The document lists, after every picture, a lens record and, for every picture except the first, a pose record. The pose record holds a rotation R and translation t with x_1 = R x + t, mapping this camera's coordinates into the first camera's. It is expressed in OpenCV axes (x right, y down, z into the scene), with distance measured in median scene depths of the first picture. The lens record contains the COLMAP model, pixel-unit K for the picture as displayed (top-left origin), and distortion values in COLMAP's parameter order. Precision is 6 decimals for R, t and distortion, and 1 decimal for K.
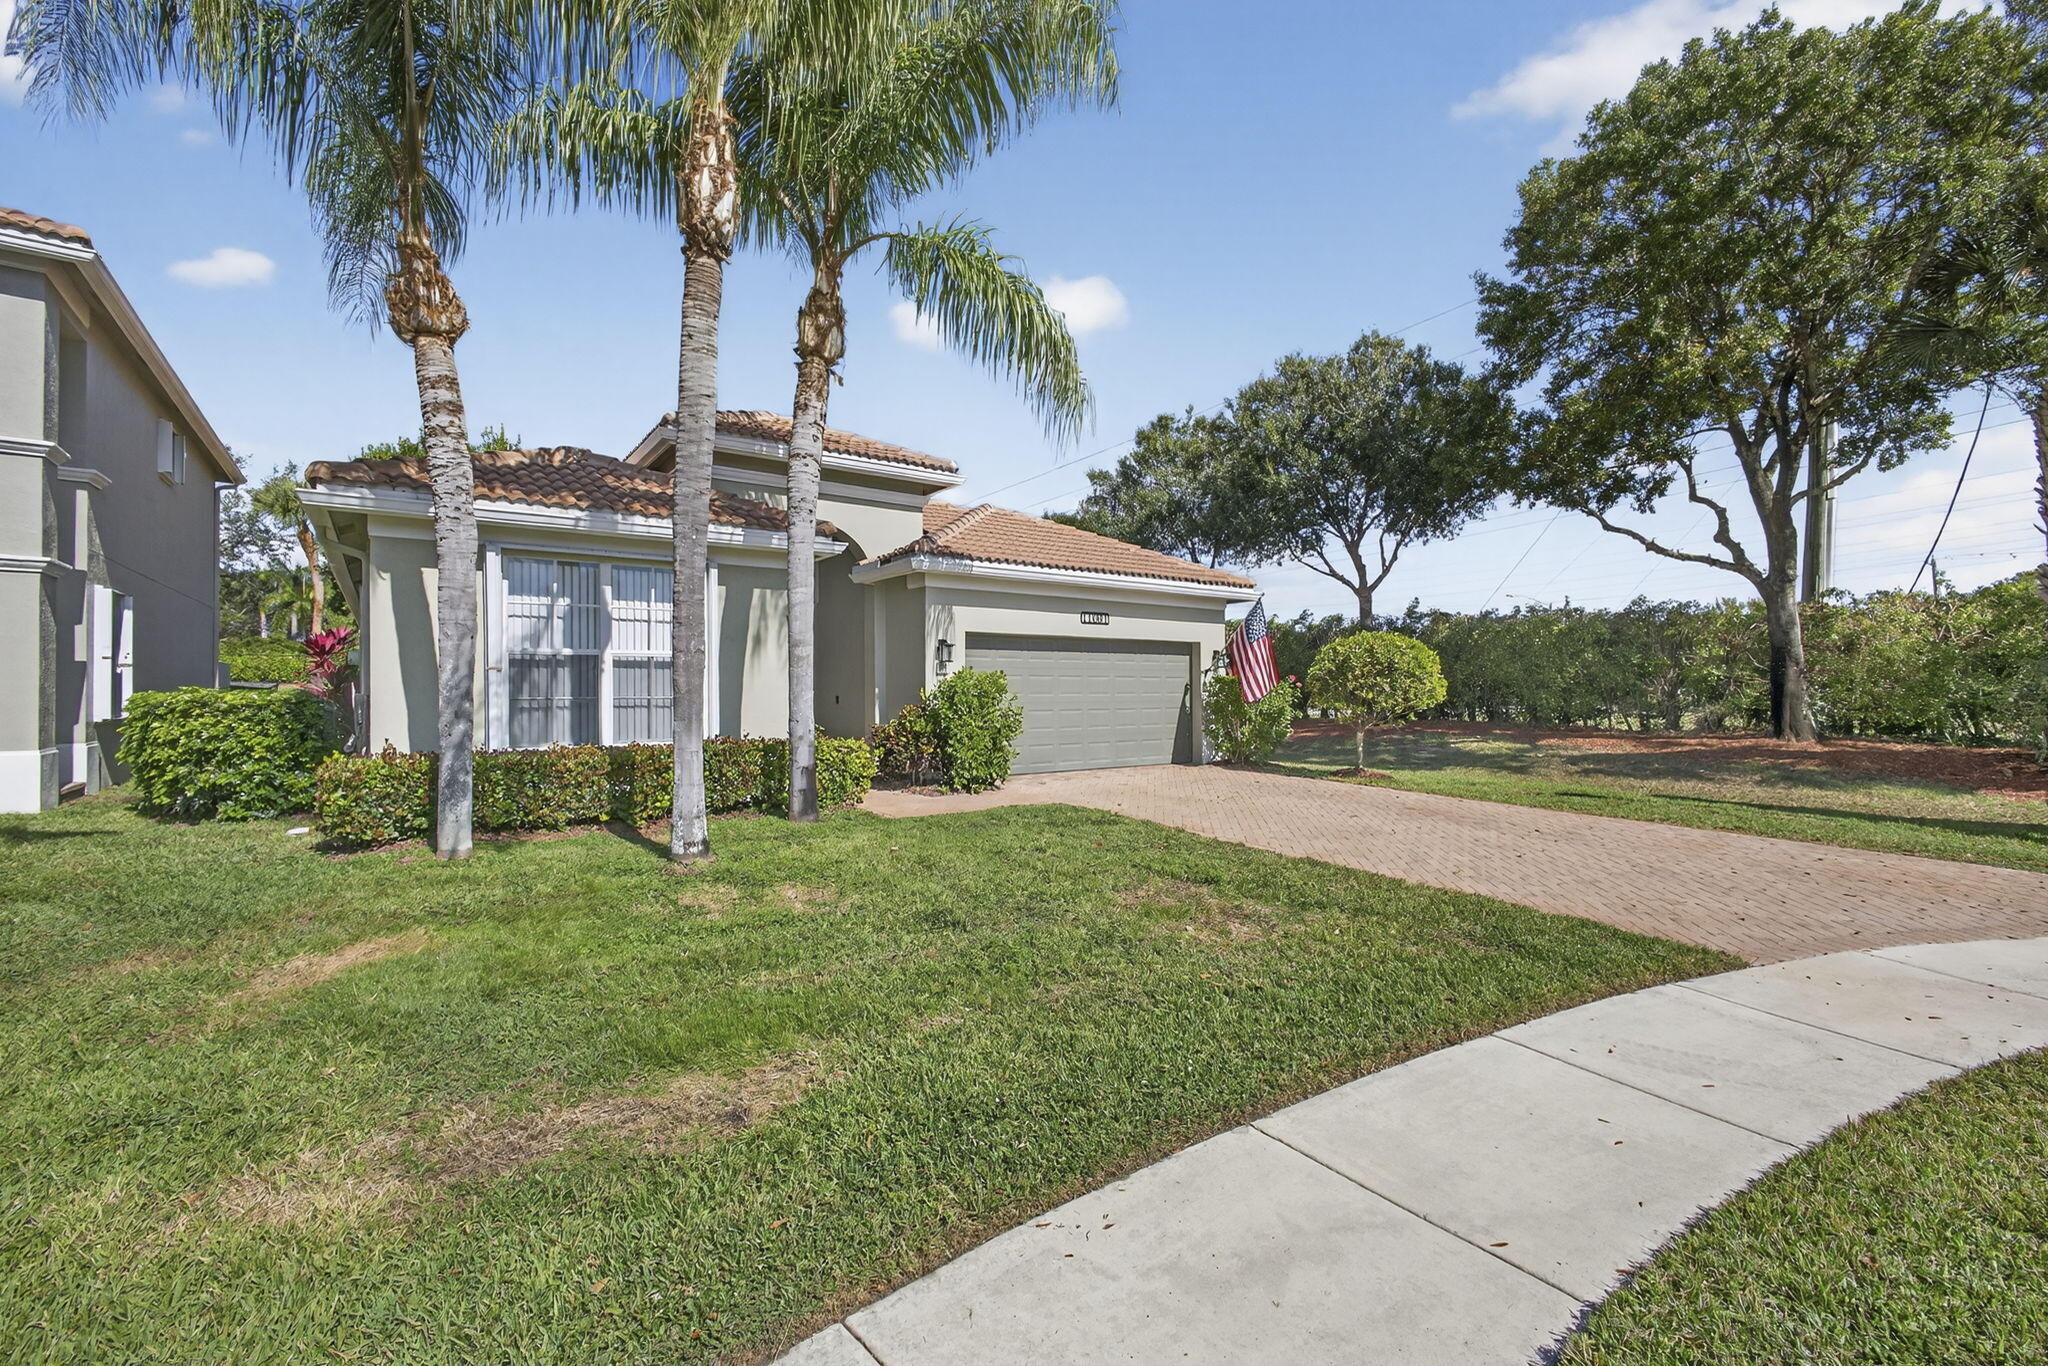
lens RADIAL K [[875.5, 0, 1026.8], [0, 875.5, 670.7], [0, 0, 1]] dist [-0.005988, 0.002030]
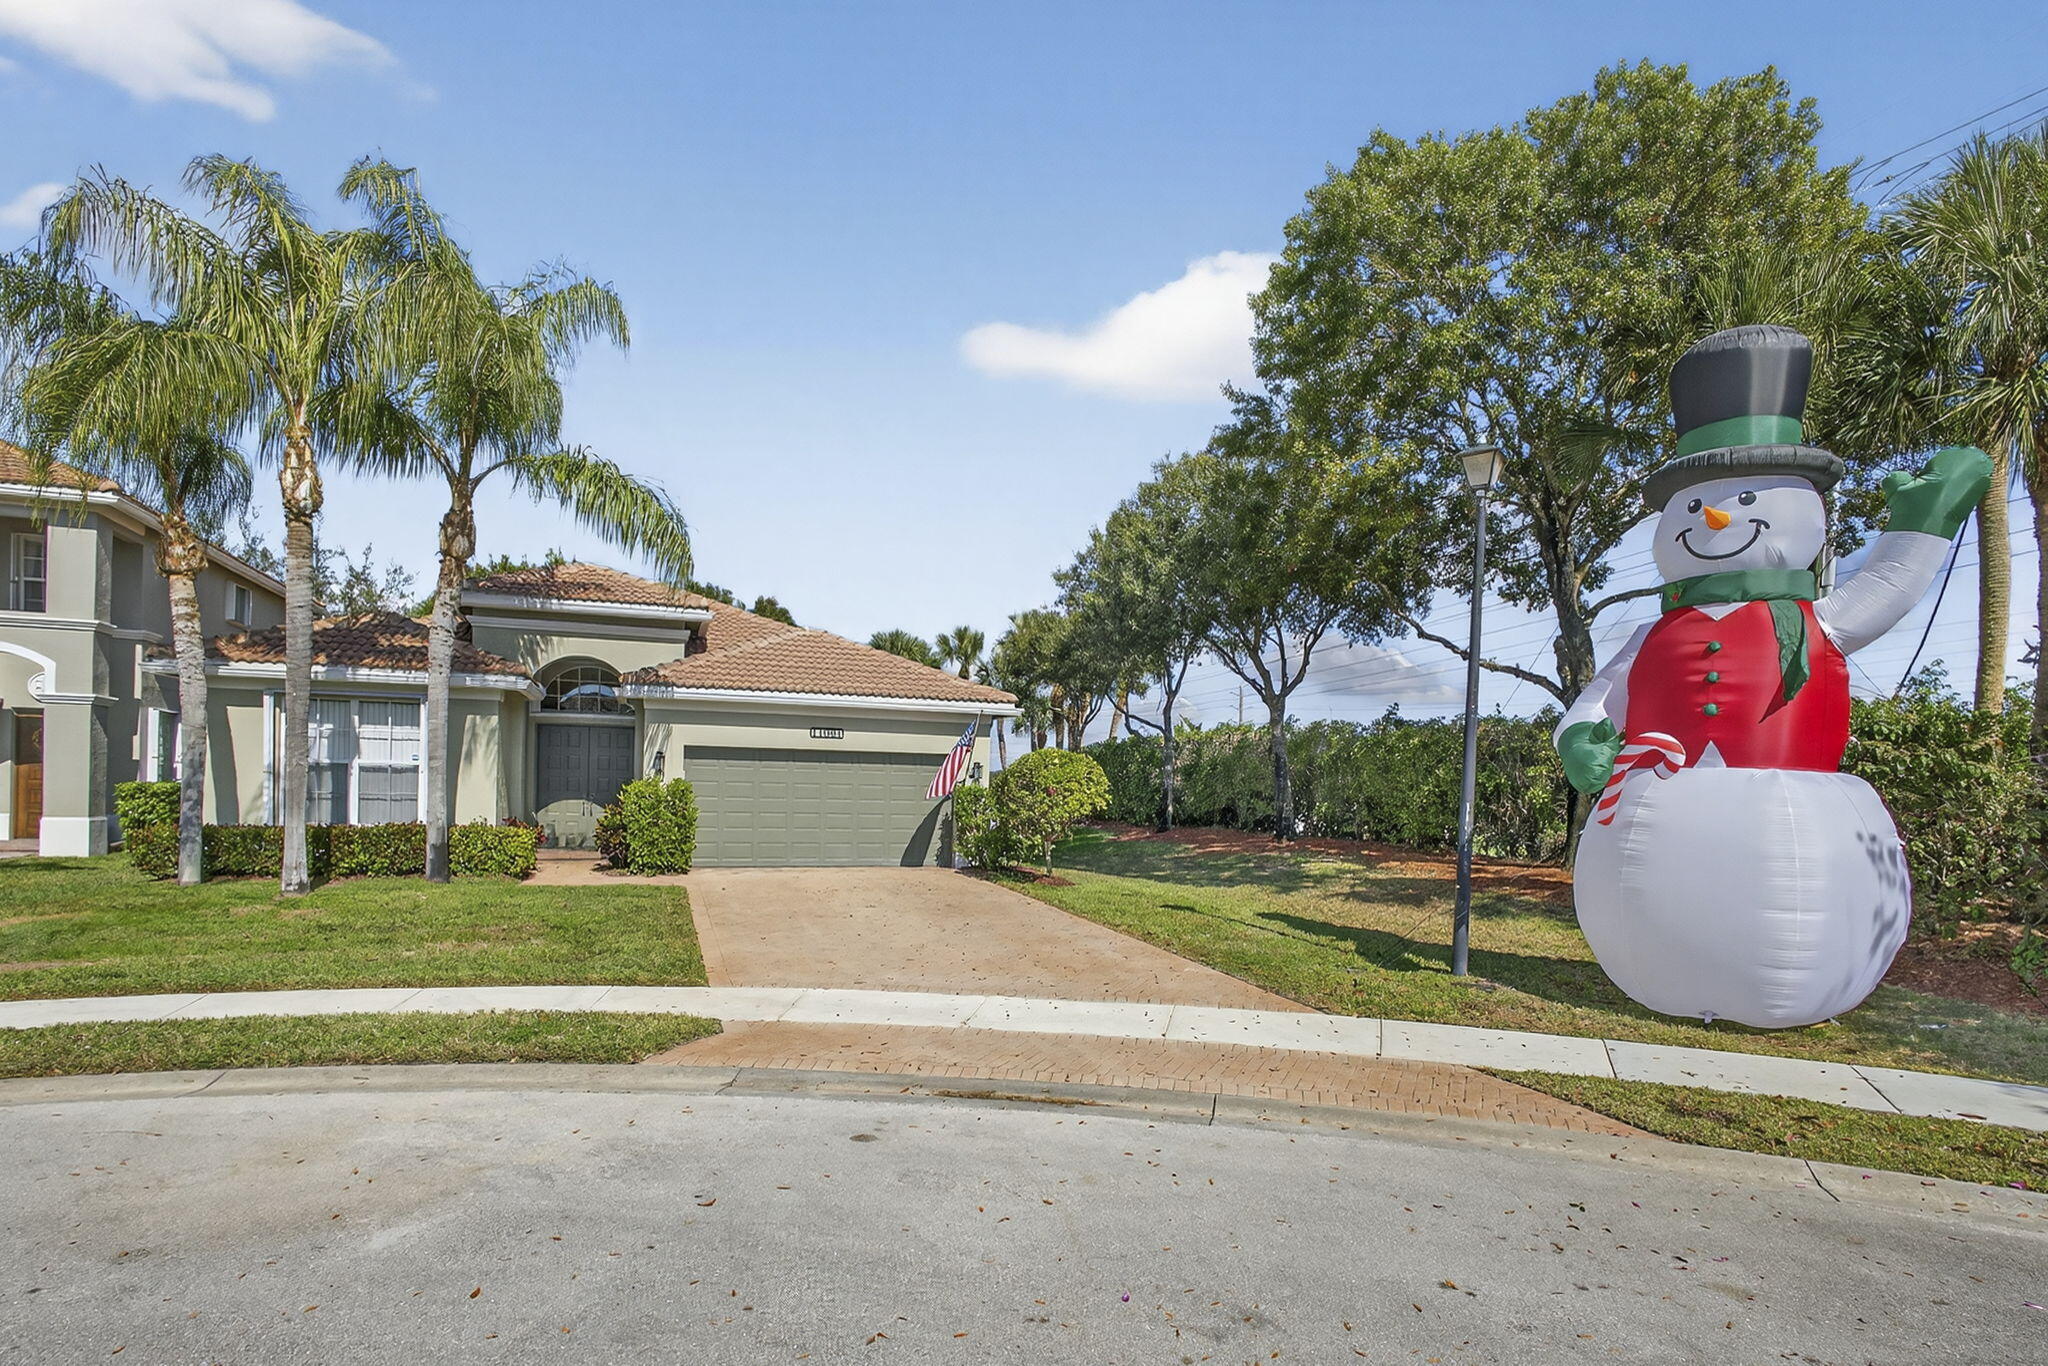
lens RADIAL K [[1055.6, 0, 1031.7], [0, 1055.6, 779.8], [0, 0, 1]] dist [-0.000501, 0.001060]
pose [[0.957331, 0.020272, -0.288282, 0.827346], [-0.017372, 0.999769, 0.012618, -0.024350], [0.288471, -0.007071, 0.957462, -0.262946]]
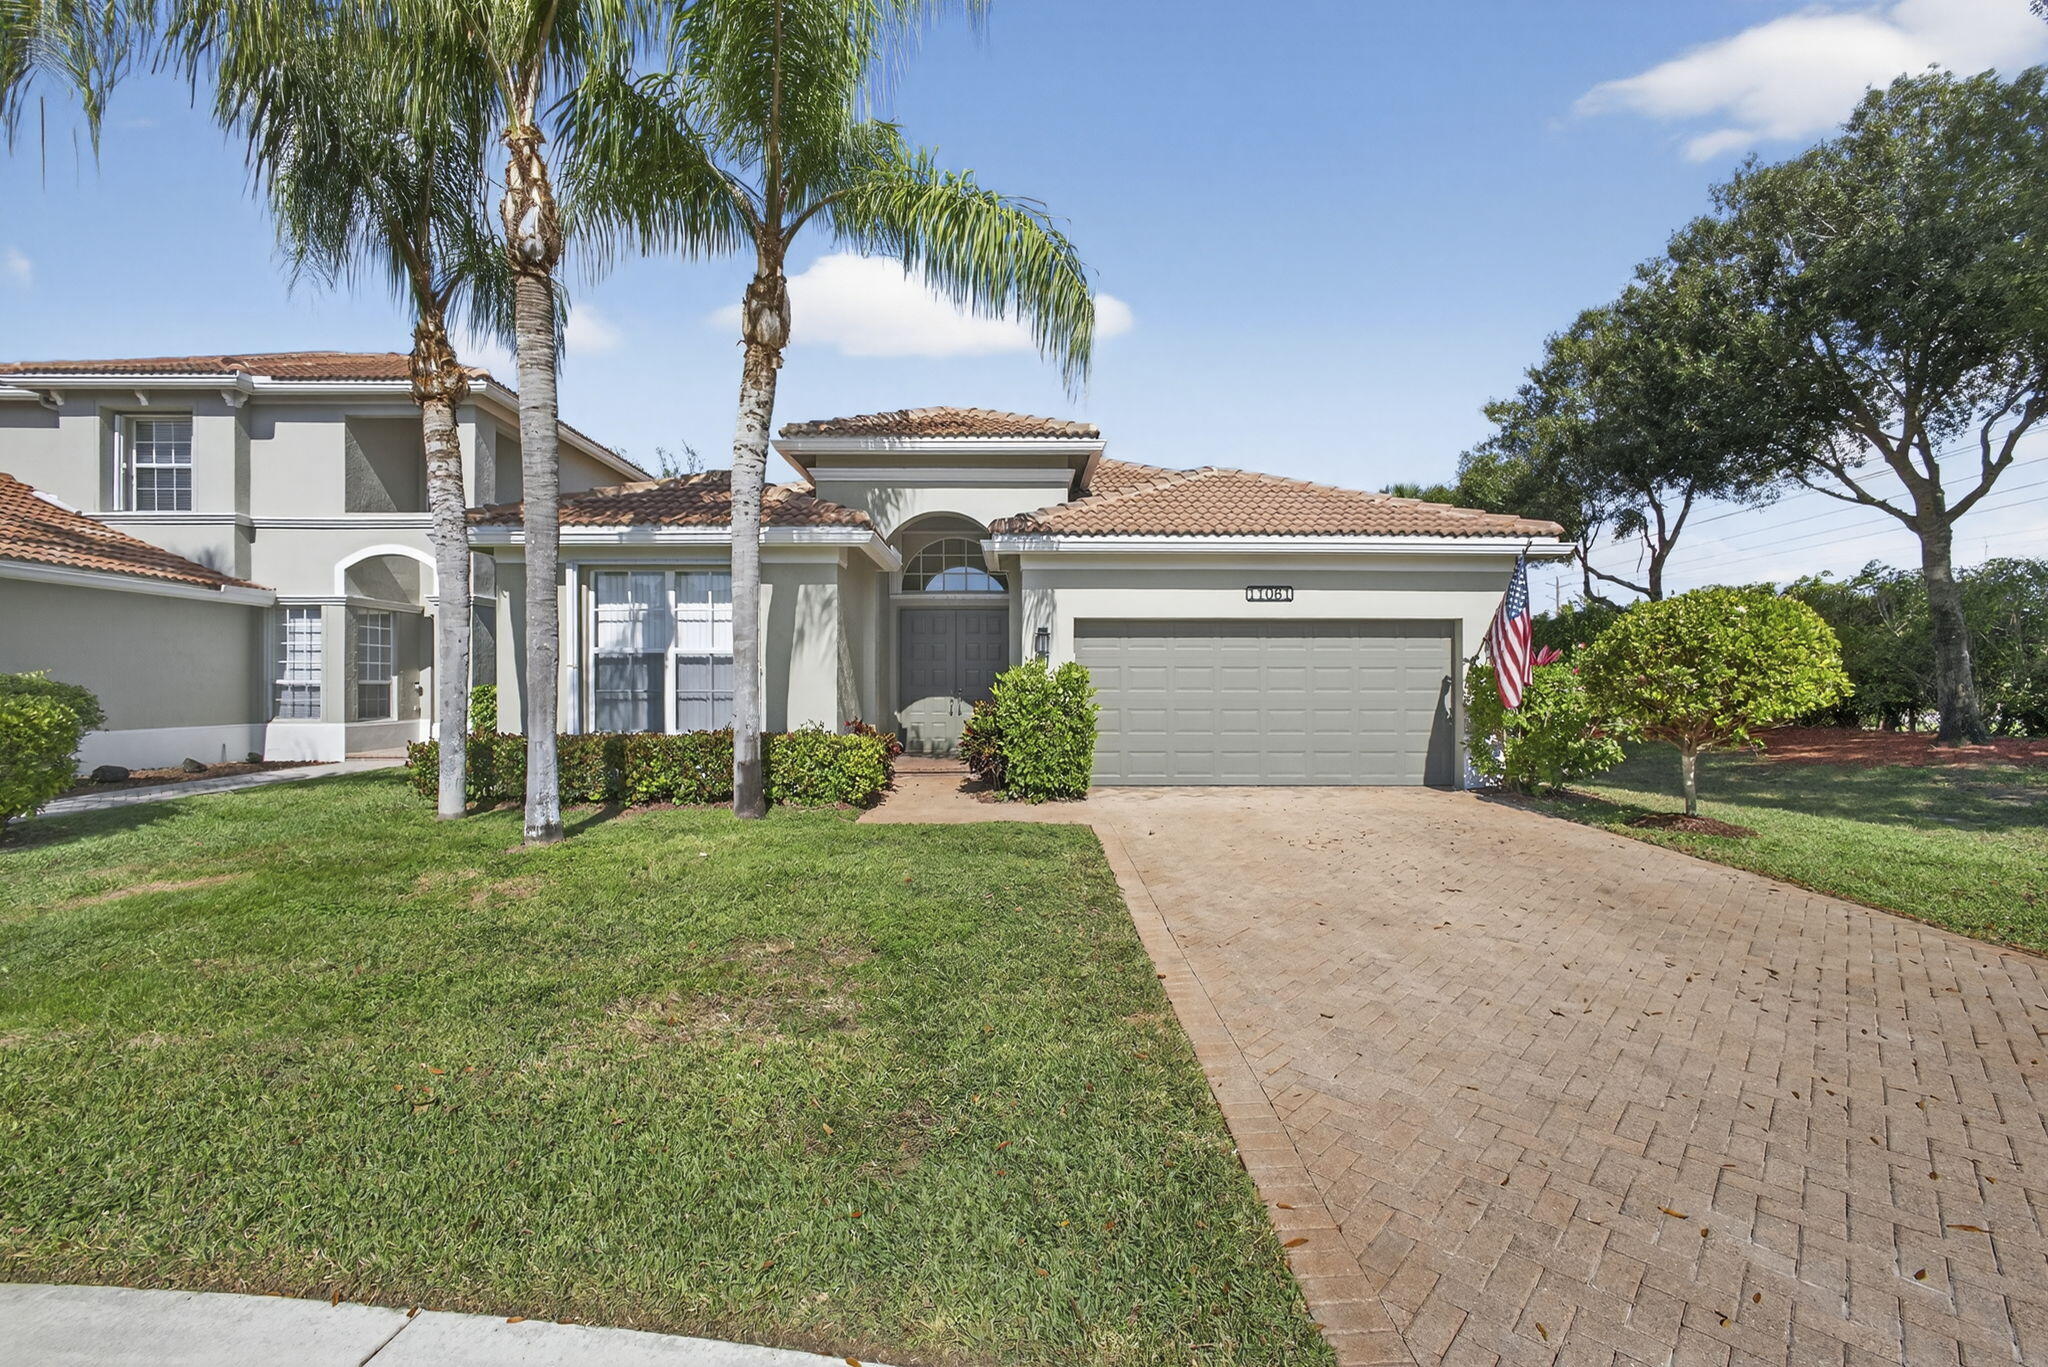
lens RADIAL K [[875.5, 0, 1027.1], [0, 875.5, 680.2], [0, 0, 1]] dist [-0.005988, 0.002030]
pose [[0.814328, -0.000205, -0.580404, 0.406627], [0.010392, 0.999845, 0.014227, 0.004424], [0.580311, -0.017617, 0.814204, 0.267085]]
